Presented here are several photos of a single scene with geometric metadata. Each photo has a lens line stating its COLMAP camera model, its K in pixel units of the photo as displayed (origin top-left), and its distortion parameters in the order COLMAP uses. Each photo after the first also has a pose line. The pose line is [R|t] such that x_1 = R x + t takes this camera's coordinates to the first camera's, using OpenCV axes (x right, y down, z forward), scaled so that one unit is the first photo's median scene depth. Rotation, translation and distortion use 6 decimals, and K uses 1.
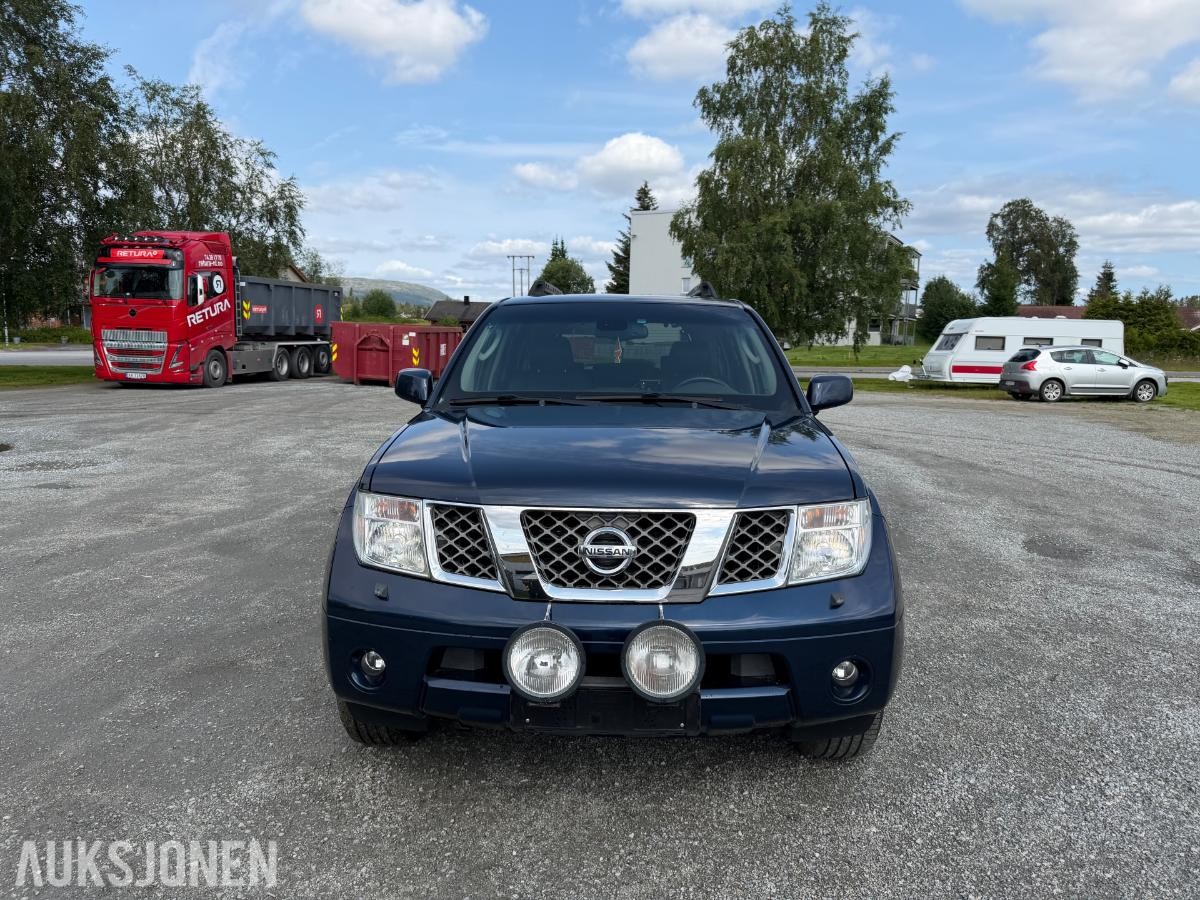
lens RADIAL K [[900.4, 0, 570.1], [0, 900.4, 444.5], [0, 0, 1]] dist [-0.006101, 0.004517]
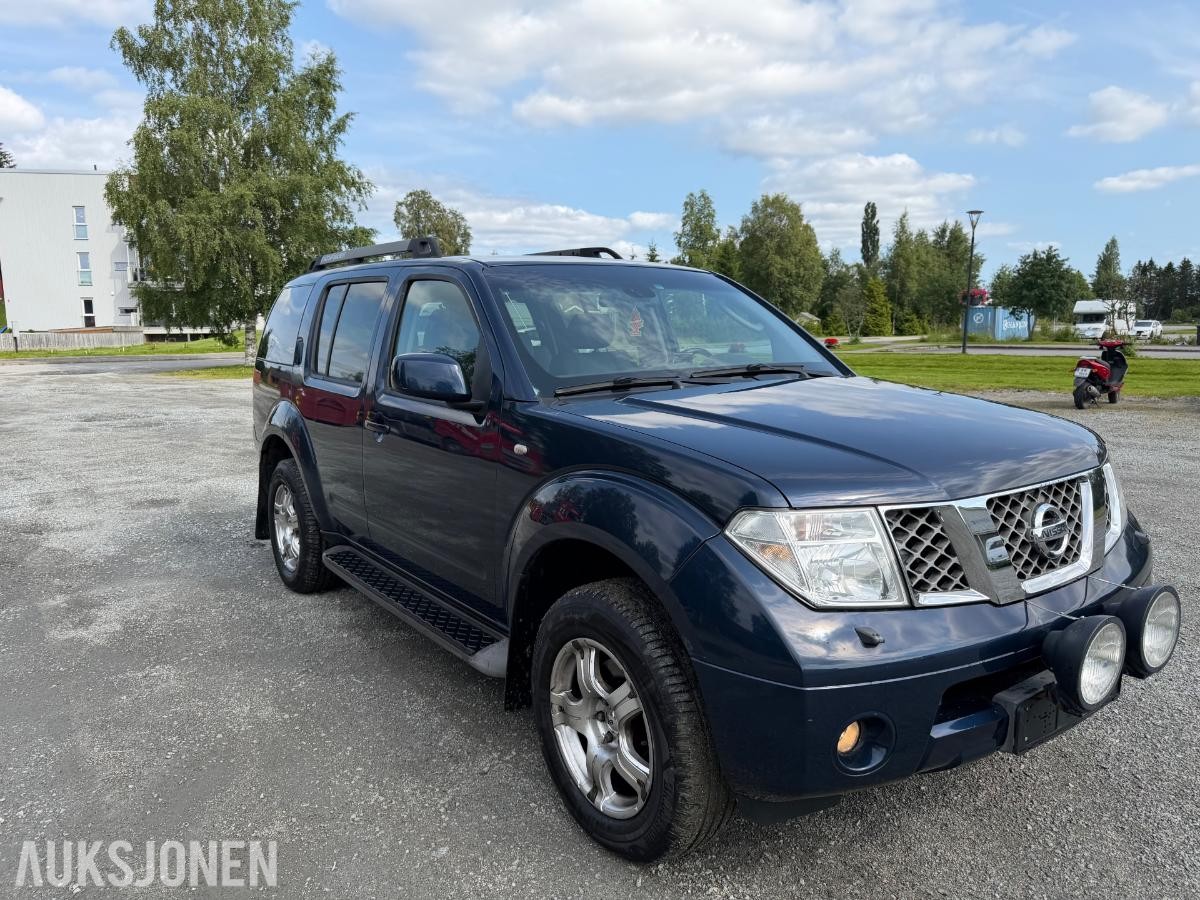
lens RADIAL K [[900.4, 0, 592.3], [0, 900.4, 453.9], [0, 0, 1]] dist [-0.006101, 0.004517]
pose [[0.771120, -0.102236, 0.628428, -0.183408], [0.085338, 0.994714, 0.057110, -0.010402], [-0.630945, 0.009590, 0.775768, 0.125630]]
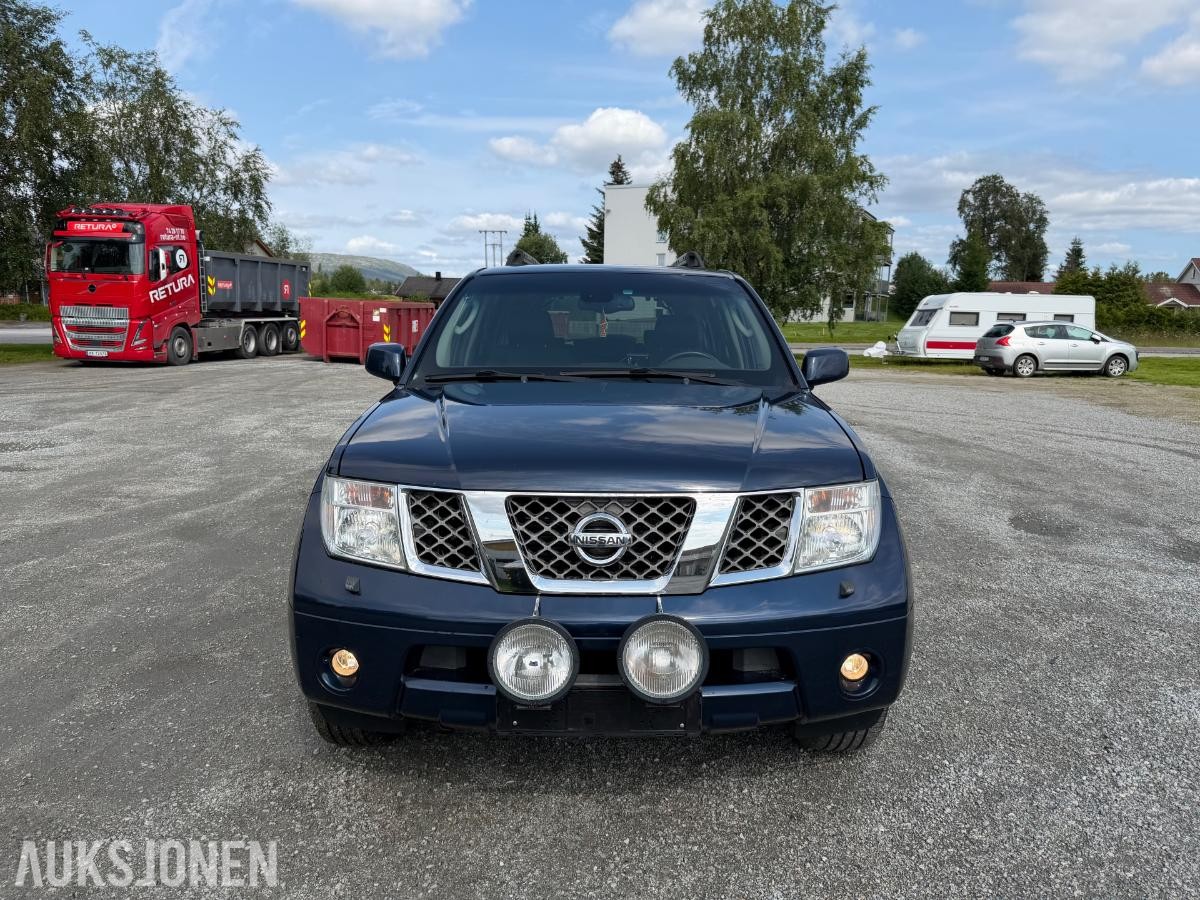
lens RADIAL K [[900.4, 0, 579.9], [0, 900.4, 452.0], [0, 0, 1]] dist [-0.006101, 0.004517]
pose [[0.999197, -0.006694, 0.039510, -0.003249], [0.005368, 0.999422, 0.033562, -0.000373], [-0.039712, -0.033323, 0.998655, 0.018009]]
